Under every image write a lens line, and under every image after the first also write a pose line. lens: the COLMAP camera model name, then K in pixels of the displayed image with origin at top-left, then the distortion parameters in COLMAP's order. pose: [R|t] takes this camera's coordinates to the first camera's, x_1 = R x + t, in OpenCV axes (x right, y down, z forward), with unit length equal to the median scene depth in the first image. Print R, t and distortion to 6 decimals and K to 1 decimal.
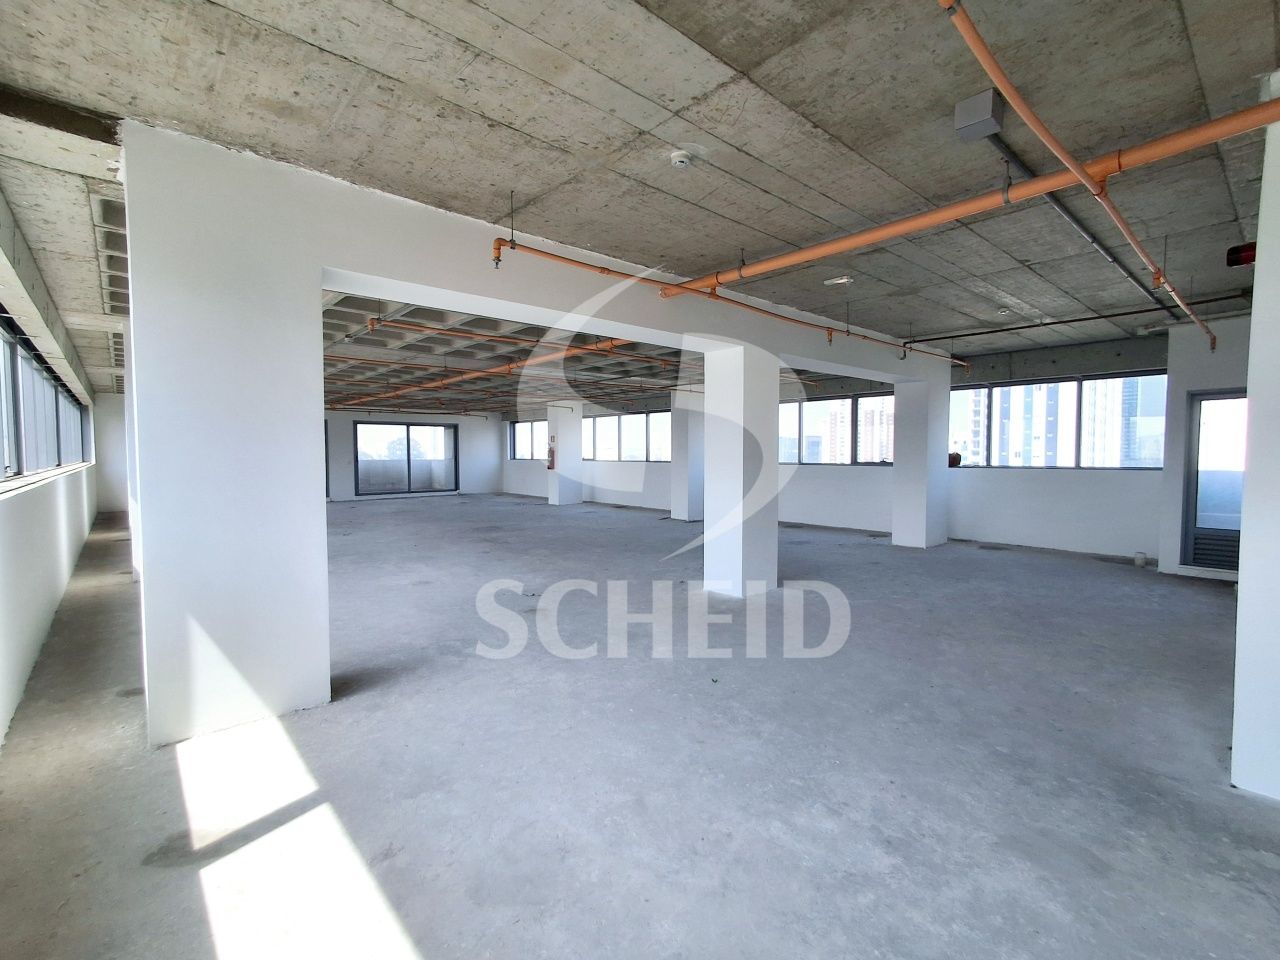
lens RADIAL K [[585.2, 0, 641.0], [0, 585.2, 479.0], [0, 0, 1]] dist [0.004798, 0.000535]
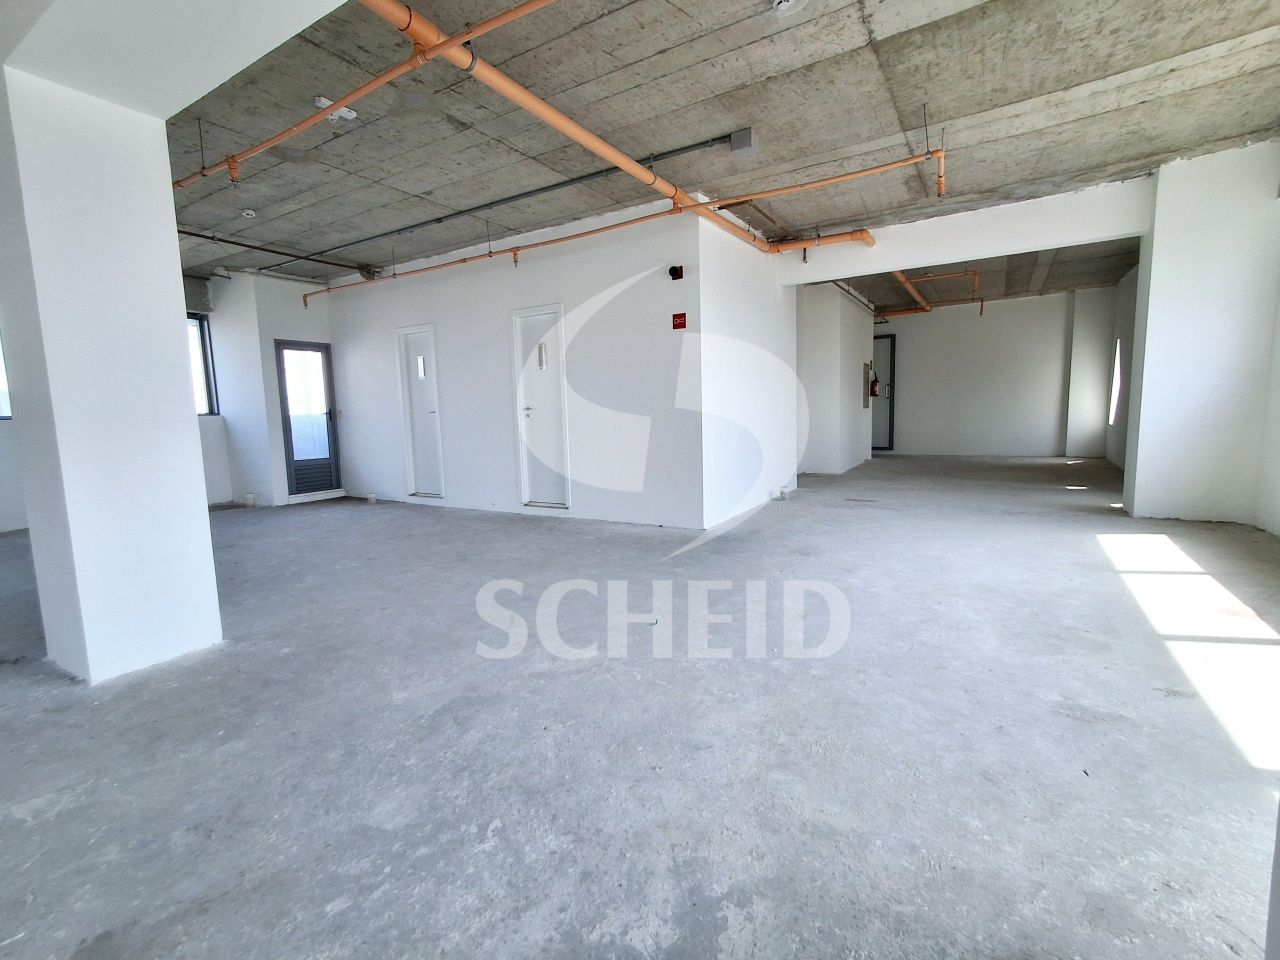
lens RADIAL K [[585.2, 0, 639.6], [0, 585.2, 479.8], [0, 0, 1]] dist [0.004798, 0.000535]
pose [[-0.293156, -0.102030, 0.950605, -0.620807], [0.072631, 0.989039, 0.128554, 0.035808], [-0.953302, 0.106730, -0.282533, 1.209036]]
